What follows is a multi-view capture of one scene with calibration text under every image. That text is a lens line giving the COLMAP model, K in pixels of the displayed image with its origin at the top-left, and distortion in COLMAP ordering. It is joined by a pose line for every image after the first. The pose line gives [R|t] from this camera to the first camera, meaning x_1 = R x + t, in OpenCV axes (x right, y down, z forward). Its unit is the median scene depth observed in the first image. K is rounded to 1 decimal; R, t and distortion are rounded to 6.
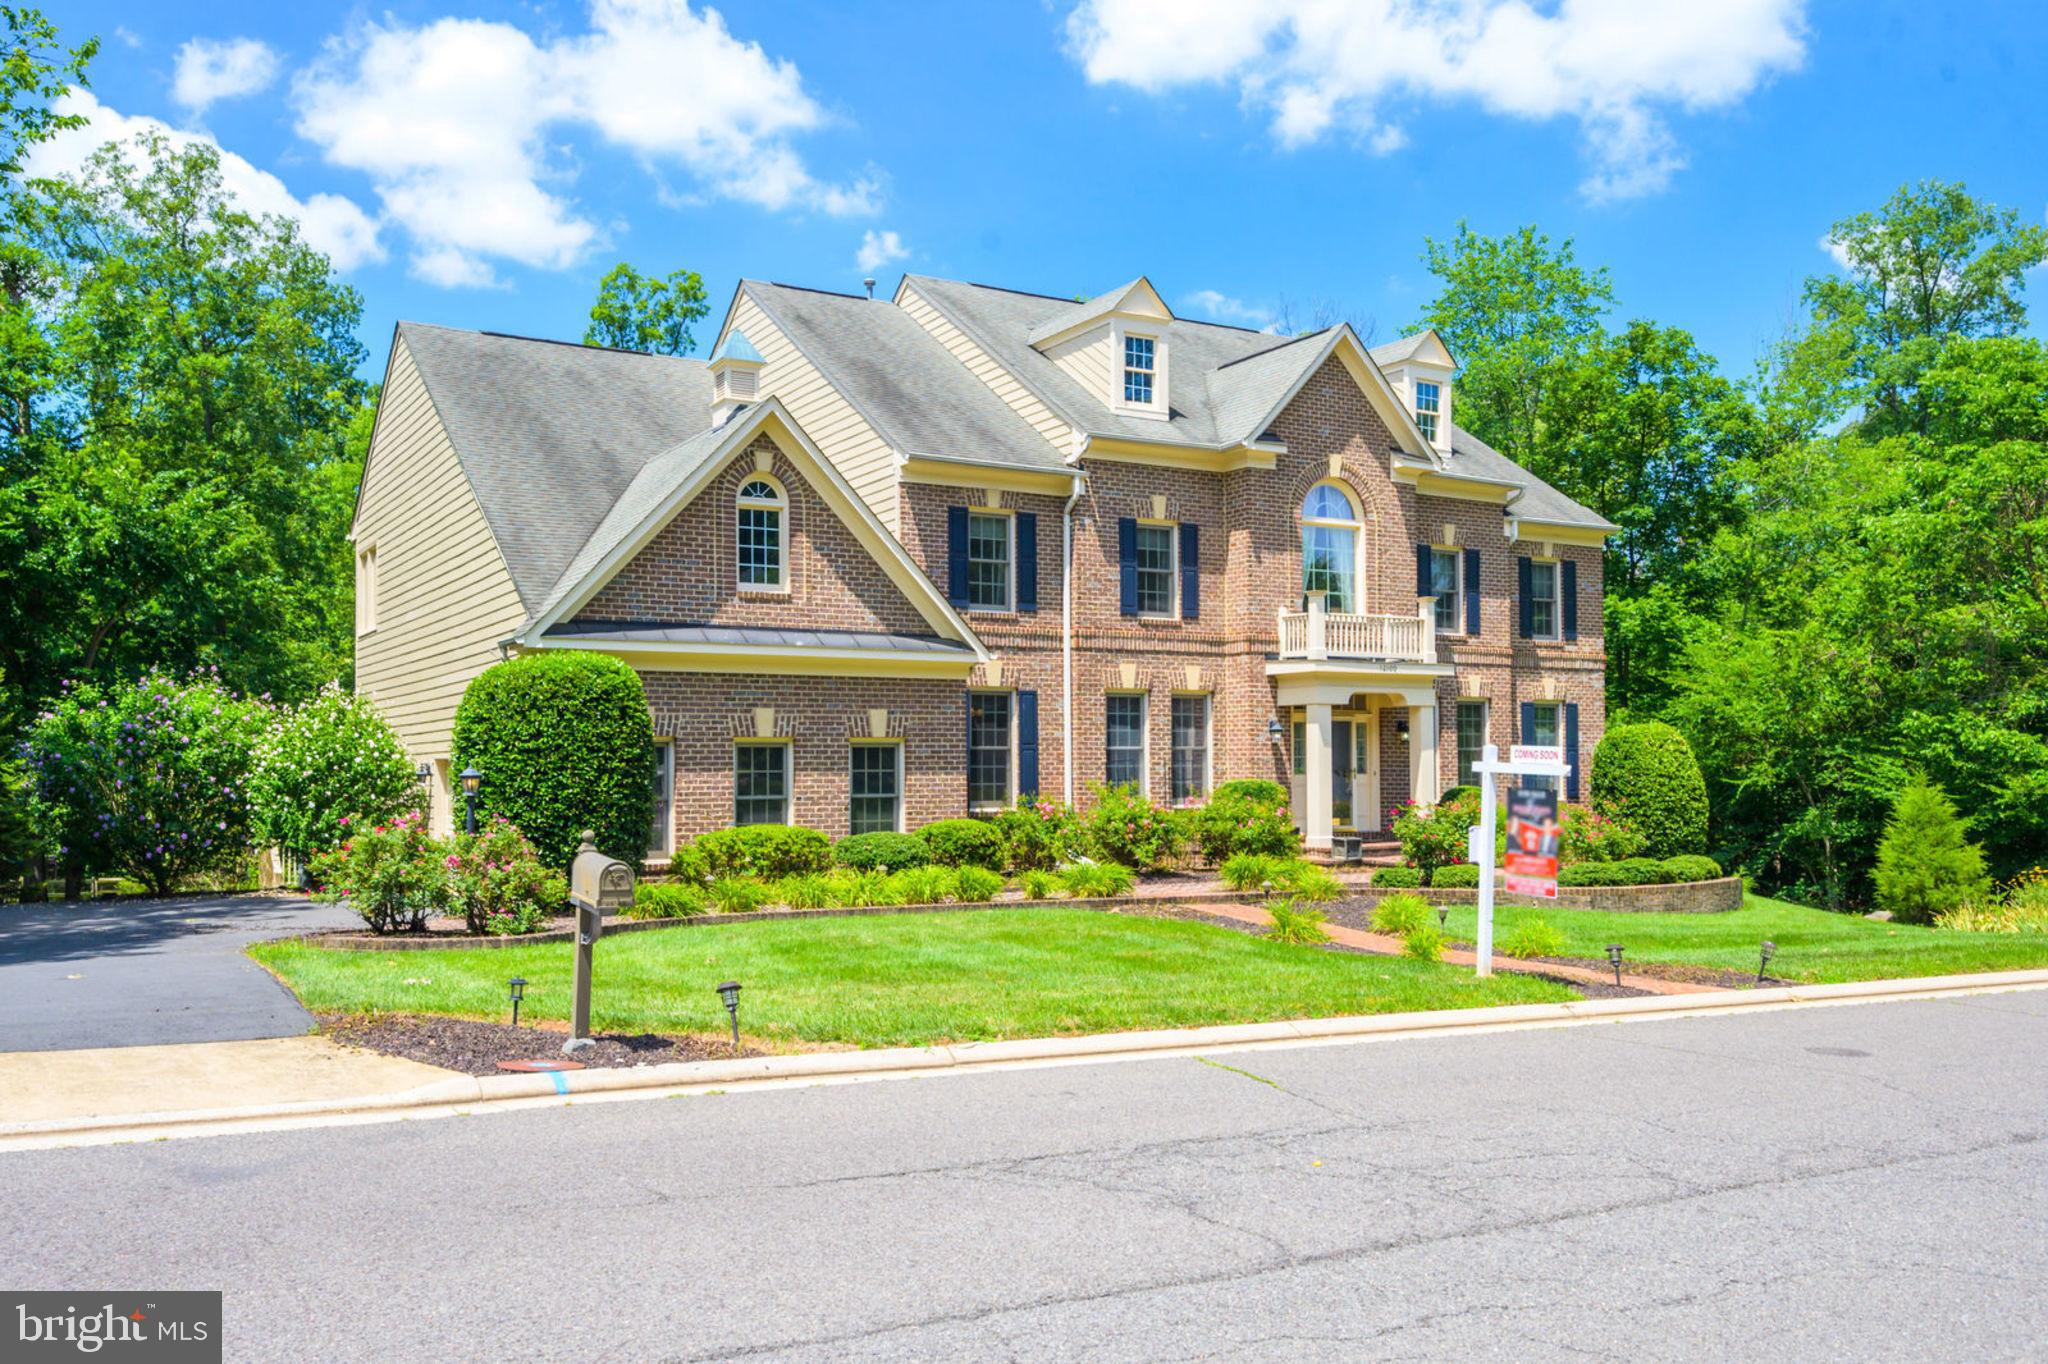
lens RADIAL K [[1628.4, 0, 1020.7], [0, 1628.4, 756.6], [0, 0, 1]] dist [-0.007256, 0.003089]
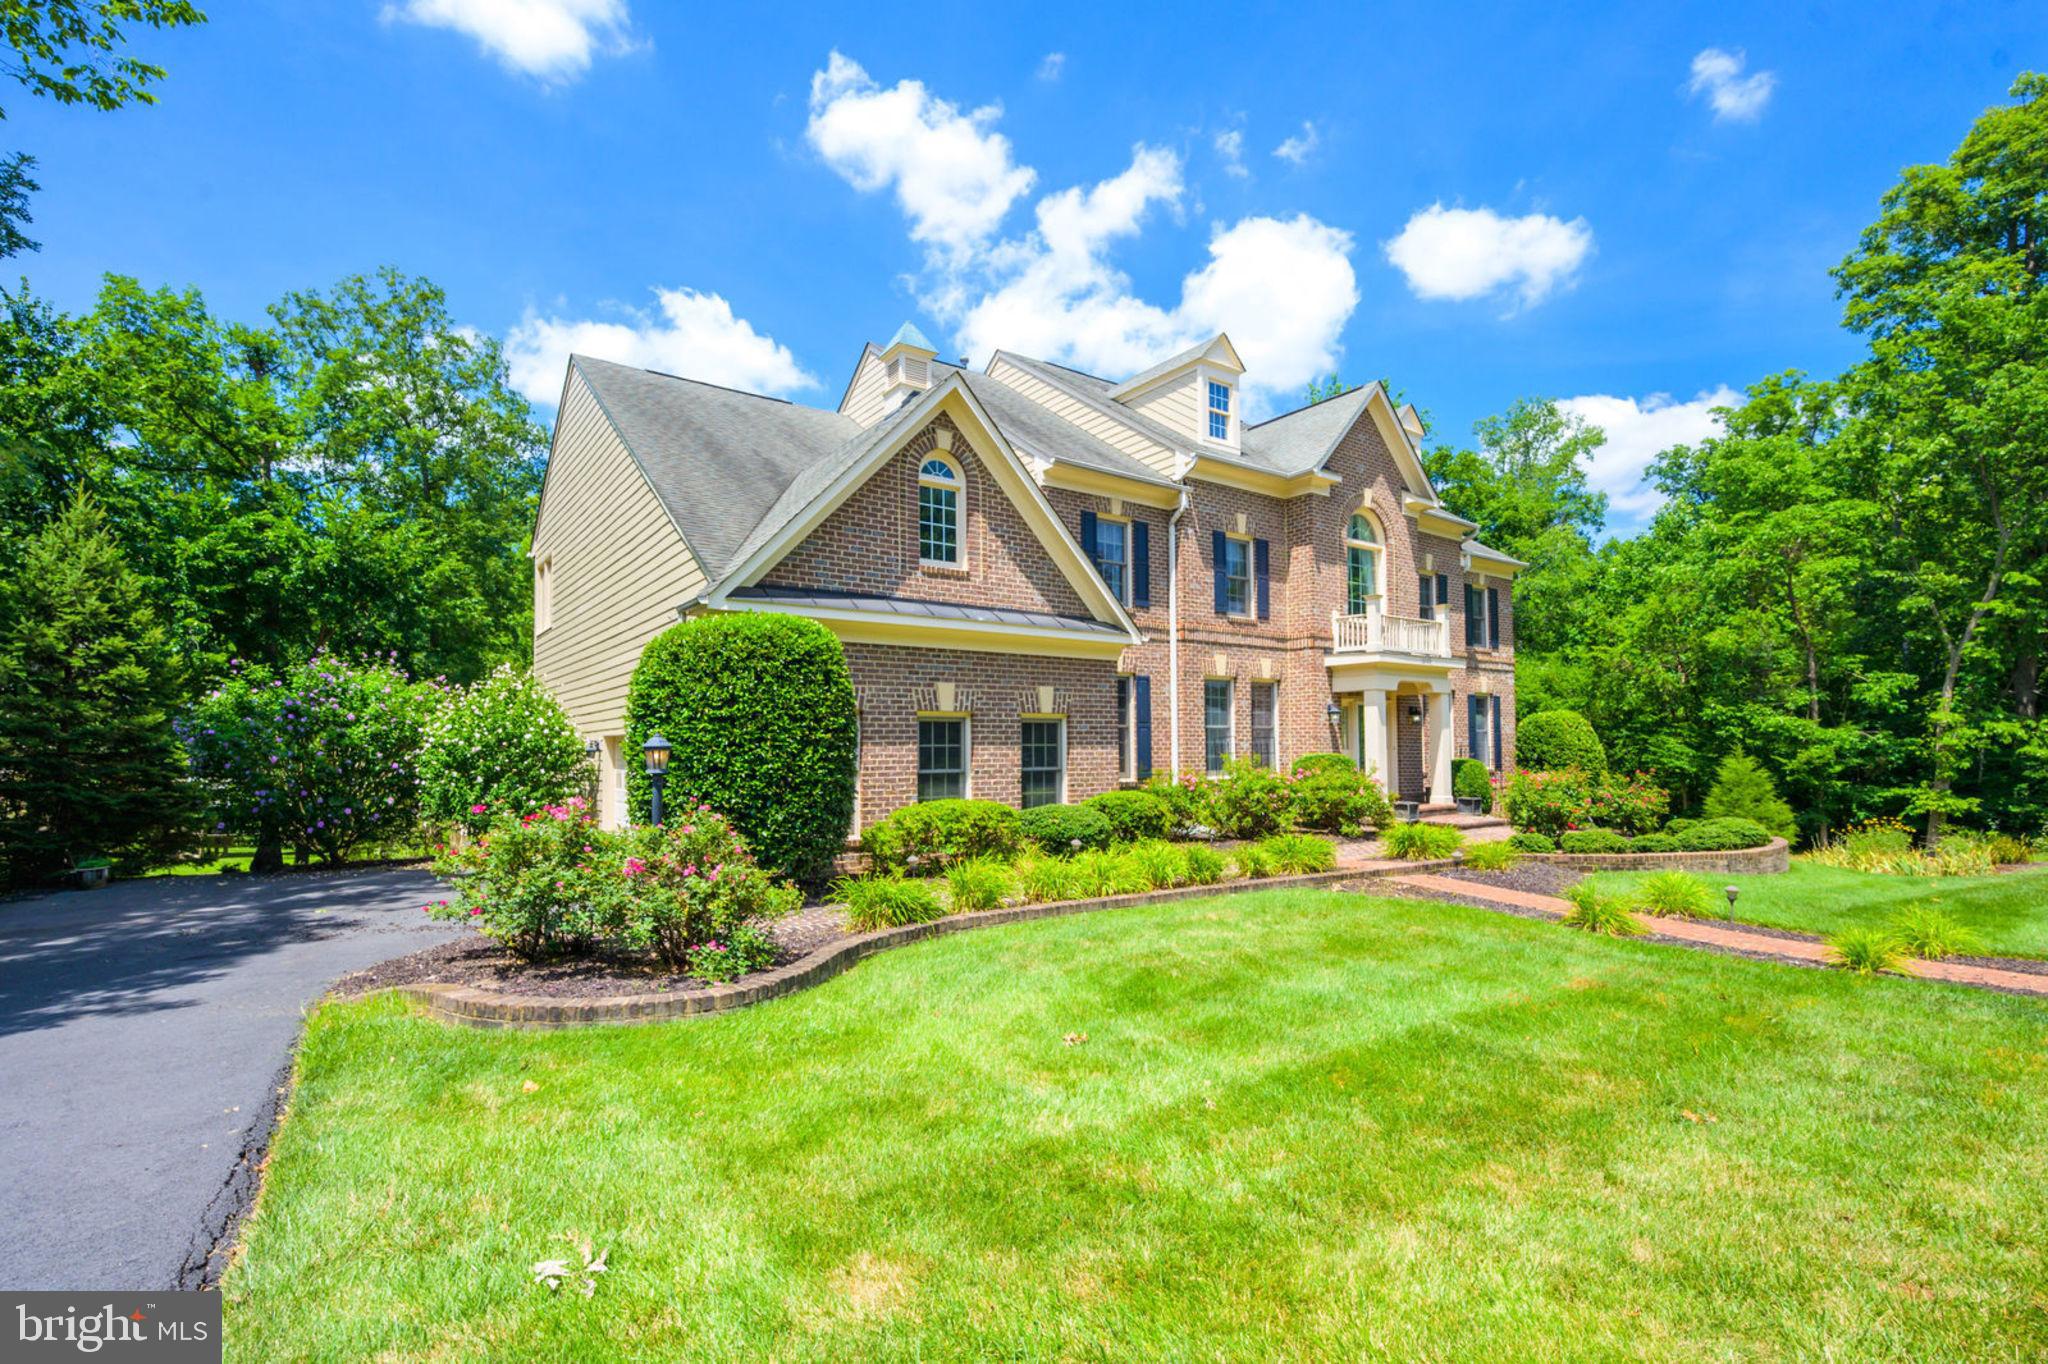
lens RADIAL K [[923.7, 0, 1035.6], [0, 923.7, 727.7], [0, 0, 1]] dist [0.001154, -0.000104]
pose [[0.995512, 0.000296, 0.094631, -0.131787], [0.001326, 0.999853, -0.017071, 0.006786], [-0.094622, 0.017120, 0.995366, 0.359719]]
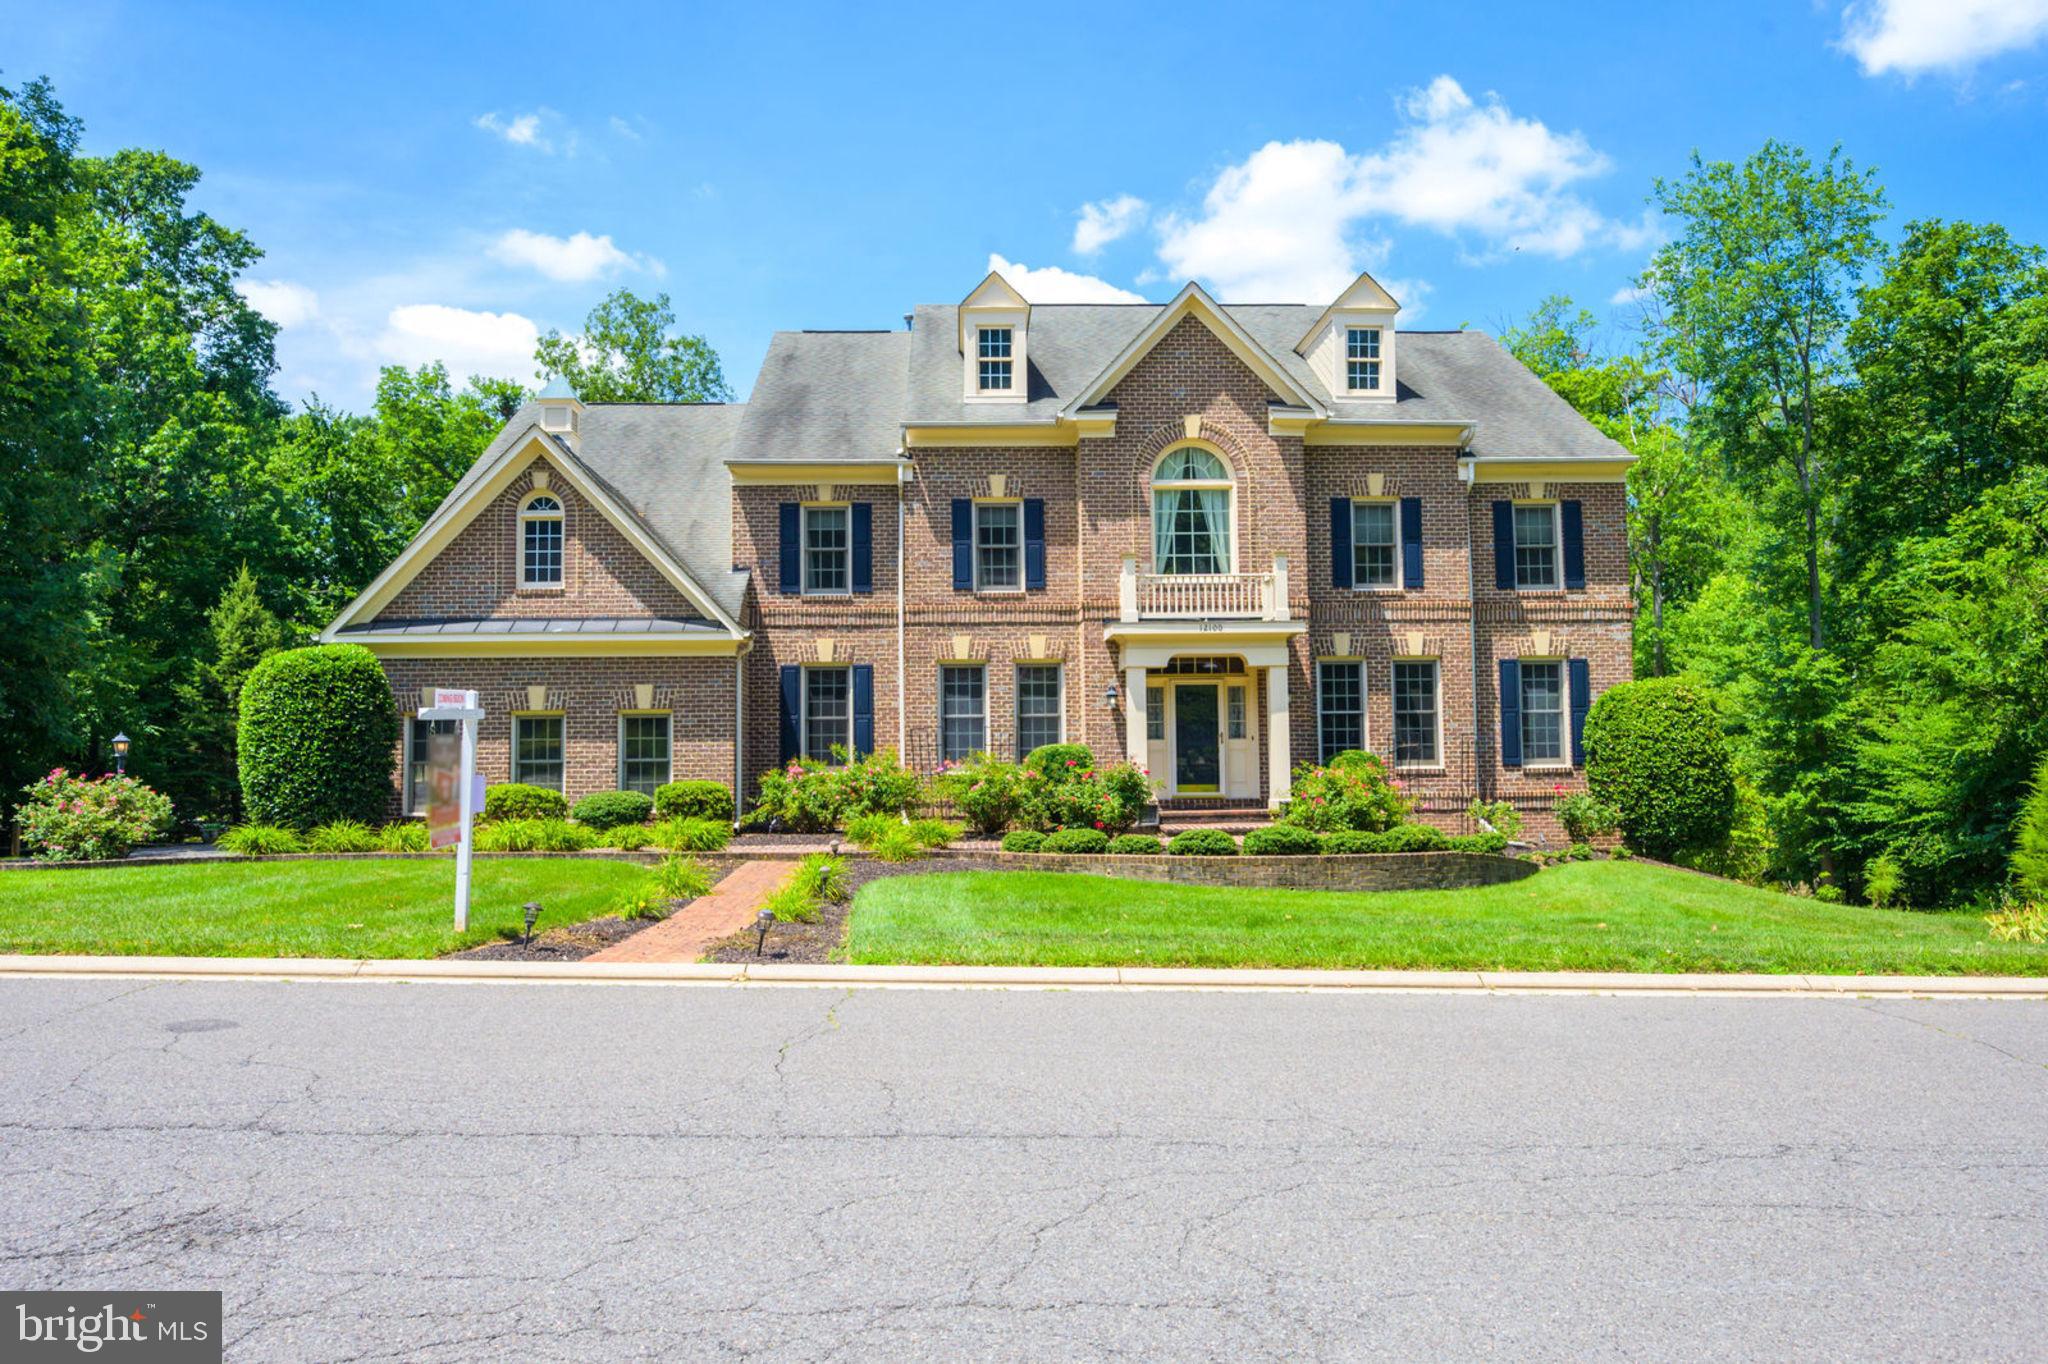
lens RADIAL K [[1377.9, 0, 1012.5], [0, 1377.9, 687.3], [0, 0, 1]] dist [-0.005065, -0.000864]
pose [[0.882506, -0.030922, -0.469284, 0.522701], [0.010973, 0.998918, -0.045185, 0.017143], [0.470173, 0.034726, 0.881891, 0.234571]]
